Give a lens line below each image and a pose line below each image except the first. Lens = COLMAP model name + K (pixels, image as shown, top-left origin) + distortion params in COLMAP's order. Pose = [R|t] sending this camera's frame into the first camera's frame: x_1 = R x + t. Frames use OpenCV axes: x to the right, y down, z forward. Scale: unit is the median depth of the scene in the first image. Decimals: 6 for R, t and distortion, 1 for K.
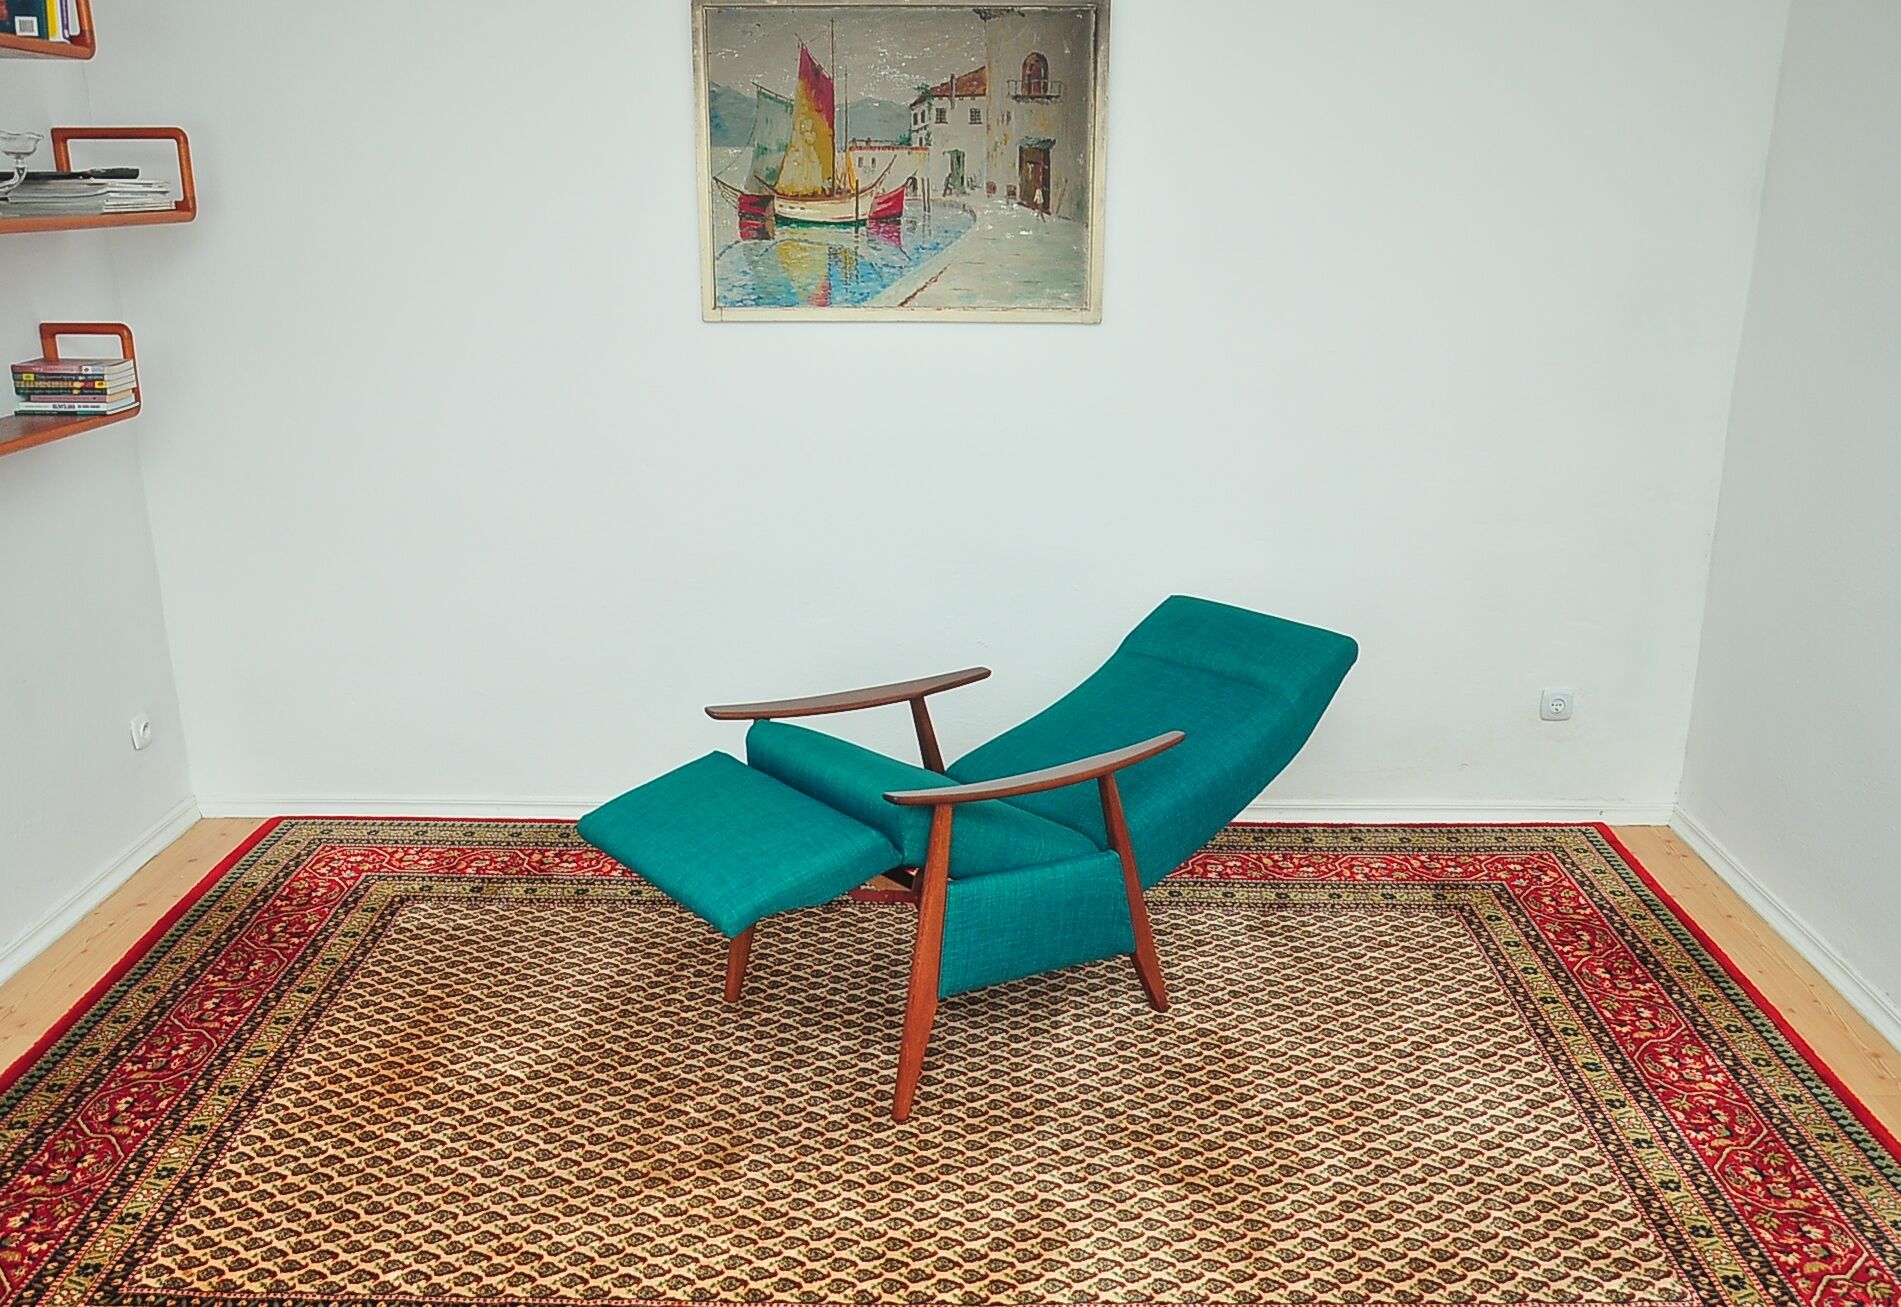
lens RADIAL K [[1757.9, 0, 980.0], [0, 1757.9, 774.8], [0, 0, 1]] dist [-0.156069, 0.133016]
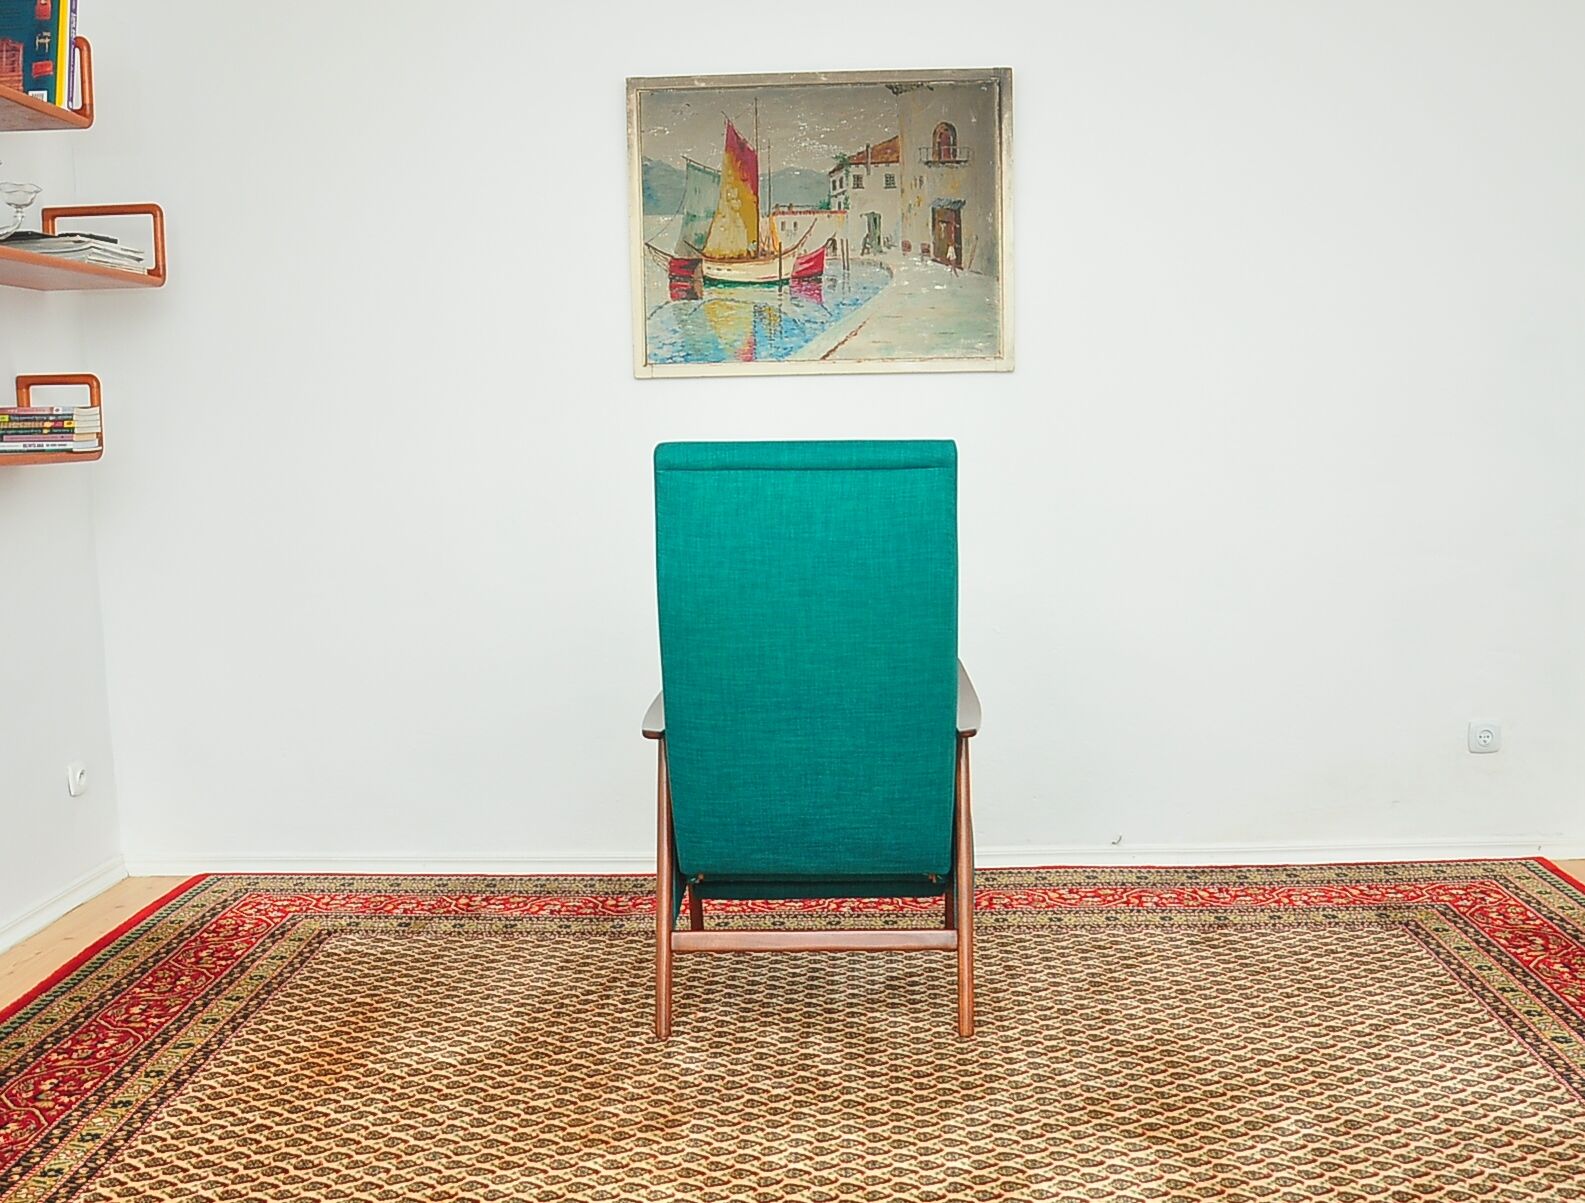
lens RADIAL K [[1765.7, 0, 796.4], [0, 1765.7, 622.6], [0, 0, 1]] dist [-0.154896, 0.134514]
pose [[0.998901, -0.021790, -0.041501, -0.024342], [0.011912, 0.974324, -0.224836, 0.144613], [0.045334, 0.224095, 0.973512, 0.000611]]
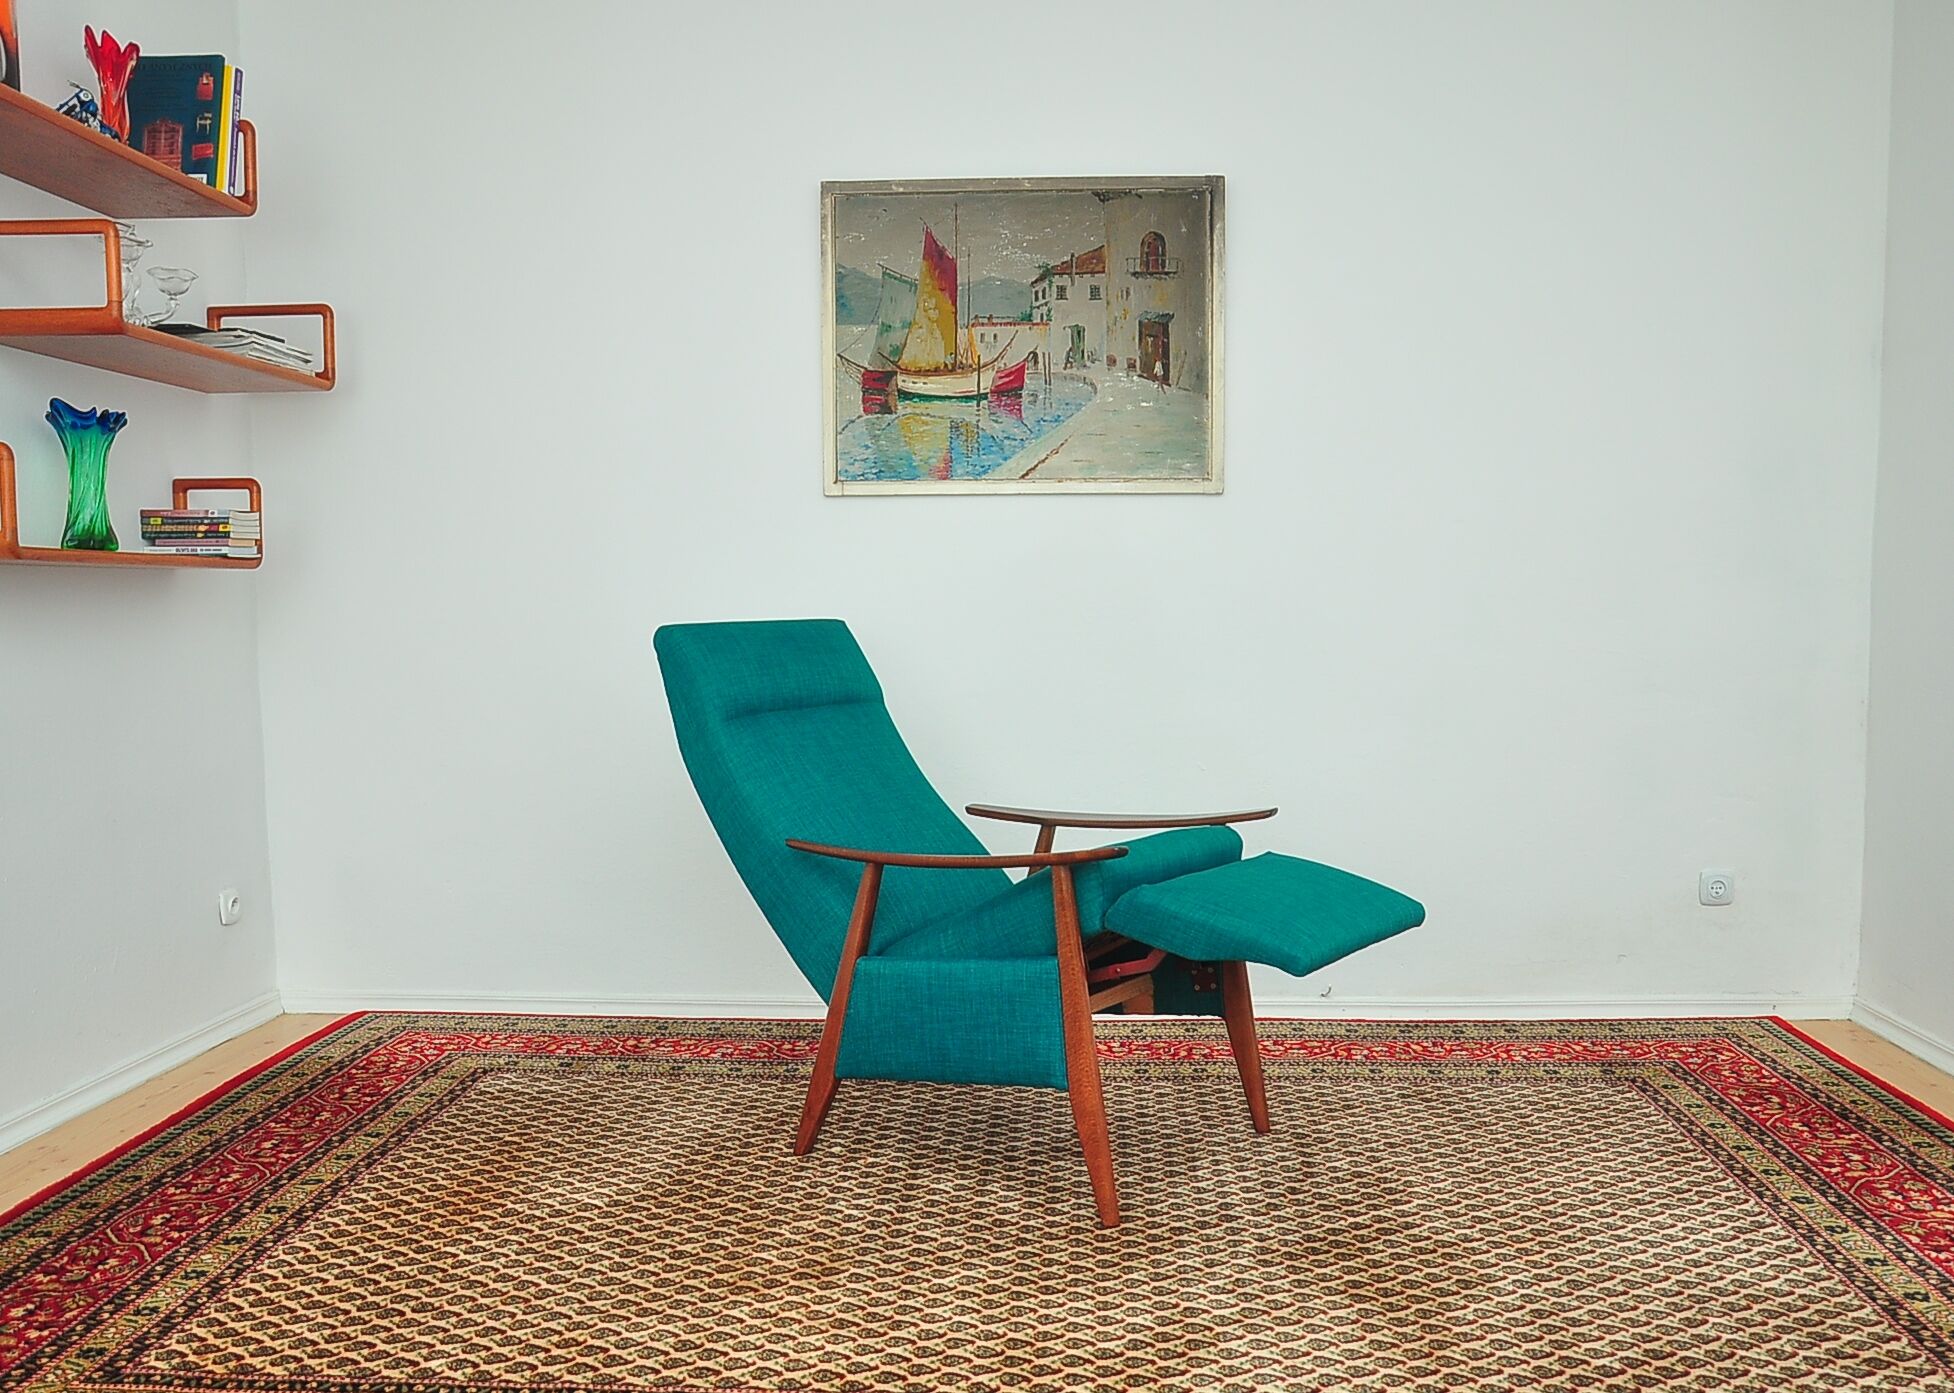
lens RADIAL K [[1763.9, 0, 1014.3], [0, 1763.9, 761.9], [0, 0, 1]] dist [-0.154925, 0.137840]
pose [[0.999013, -0.006830, -0.043891, -0.007860], [-0.004380, 0.968145, -0.250352, 0.164056], [0.044203, 0.250297, 0.967160, 0.075484]]
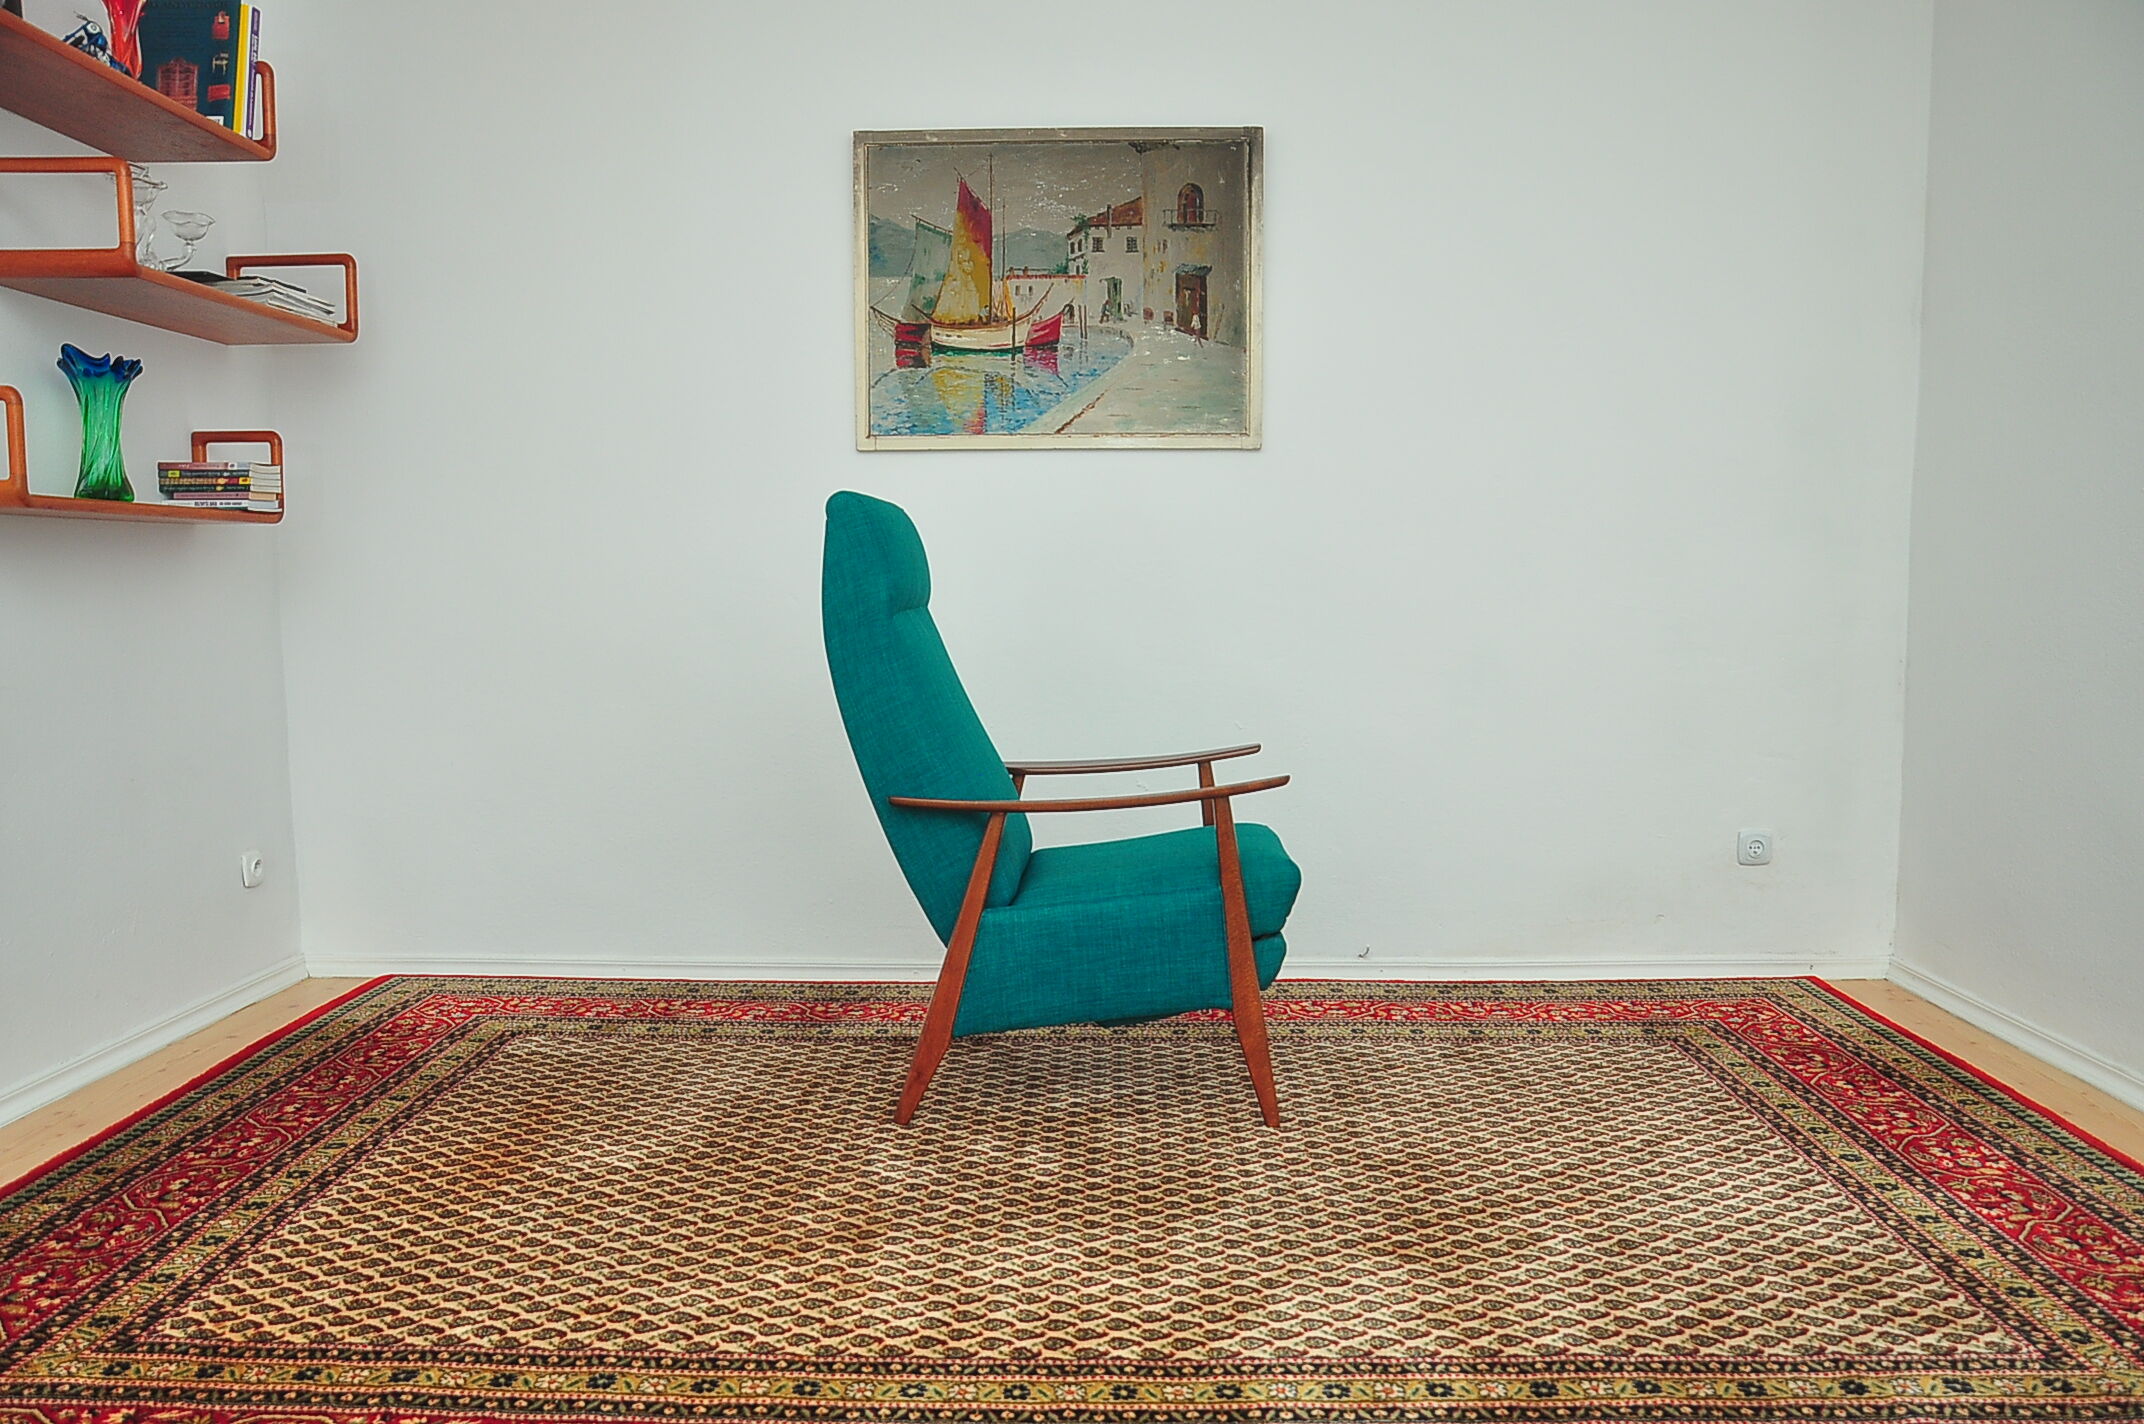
lens RADIAL K [[1741.3, 0, 1071.9], [0, 1741.3, 761.7], [0, 0, 1]] dist [-0.158598, 0.133502]
pose [[0.999646, -0.006718, -0.025725, -0.015600], [0.000457, 0.971743, -0.236042, 0.166801], [0.026584, 0.235947, 0.971402, 0.106069]]
